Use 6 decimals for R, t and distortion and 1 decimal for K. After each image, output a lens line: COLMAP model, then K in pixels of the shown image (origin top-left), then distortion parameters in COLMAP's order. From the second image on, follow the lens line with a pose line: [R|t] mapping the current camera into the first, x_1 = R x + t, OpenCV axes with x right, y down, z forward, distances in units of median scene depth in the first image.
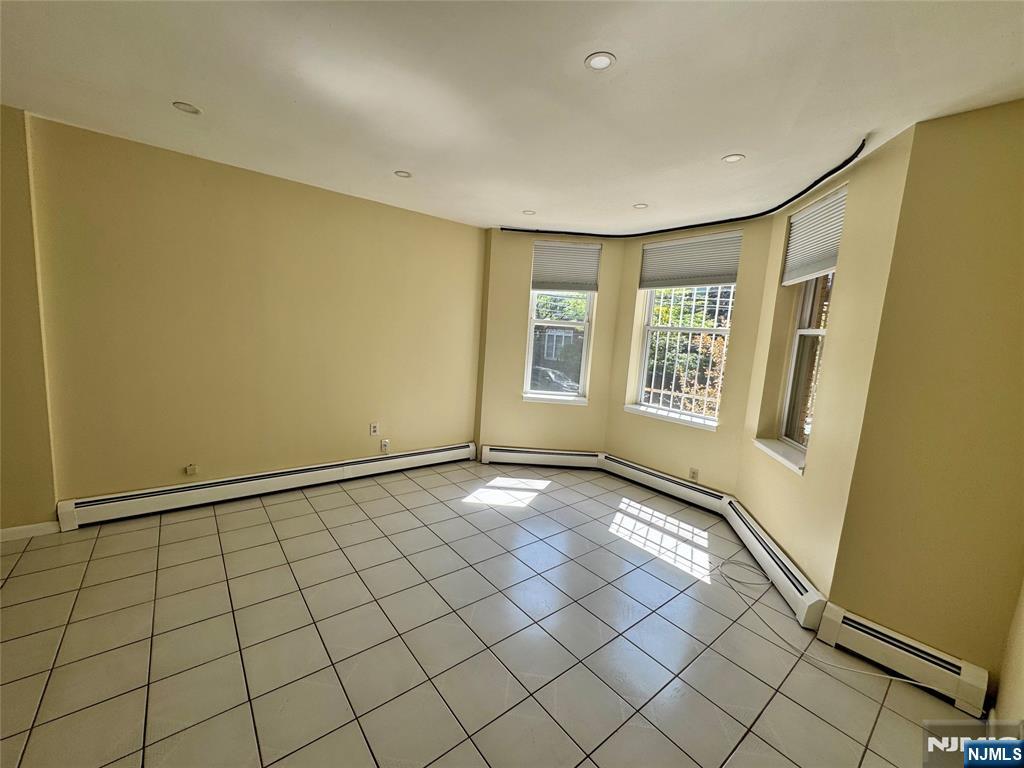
lens RADIAL K [[410.8, 0, 512.0], [0, 410.8, 384.0], [0, 0, 1]] dist [-0.000332, -0.000241]
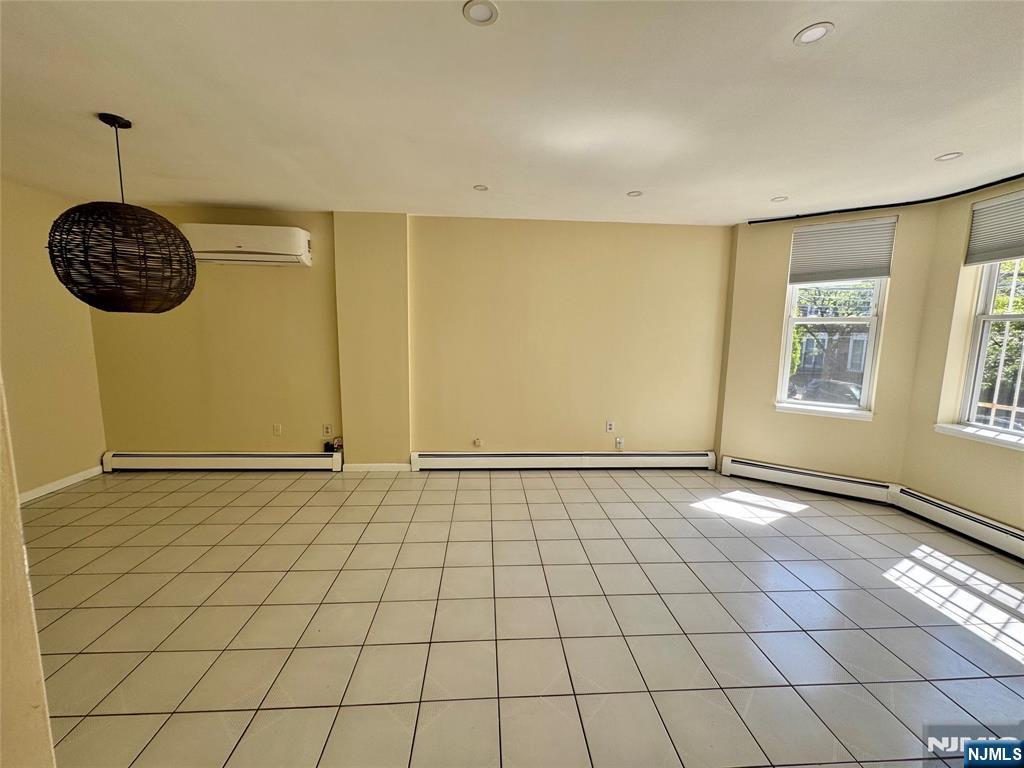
lens RADIAL K [[410.8, 0, 512.0], [0, 410.8, 384.0], [0, 0, 1]] dist [-0.000332, -0.000241]
pose [[0.816870, 0.020921, -0.576442, 0.076925], [-0.038700, 0.999078, -0.018582, 0.023986], [0.575521, 0.037487, 0.816927, -0.052220]]
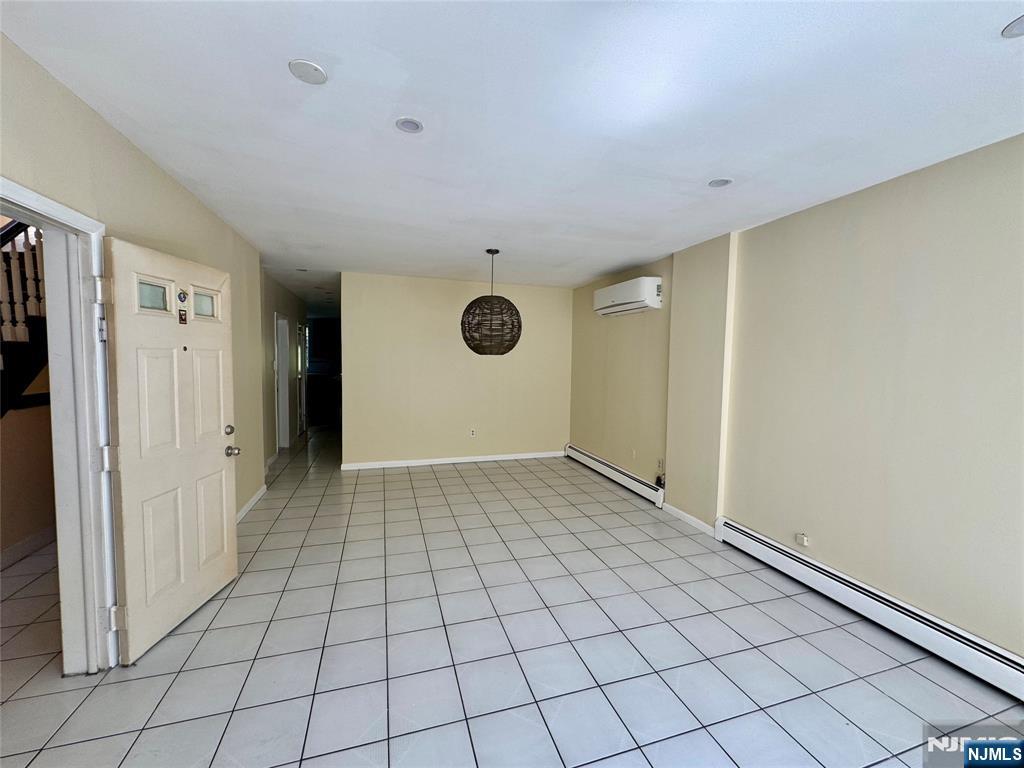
lens RADIAL K [[410.8, 0, 512.0], [0, 410.8, 384.0], [0, 0, 1]] dist [-0.000332, -0.000241]
pose [[-0.364531, -0.015285, -0.931066, 0.220757], [-0.165716, 0.984970, 0.048711, -0.048875], [0.916327, 0.172049, -0.361584, 0.492005]]
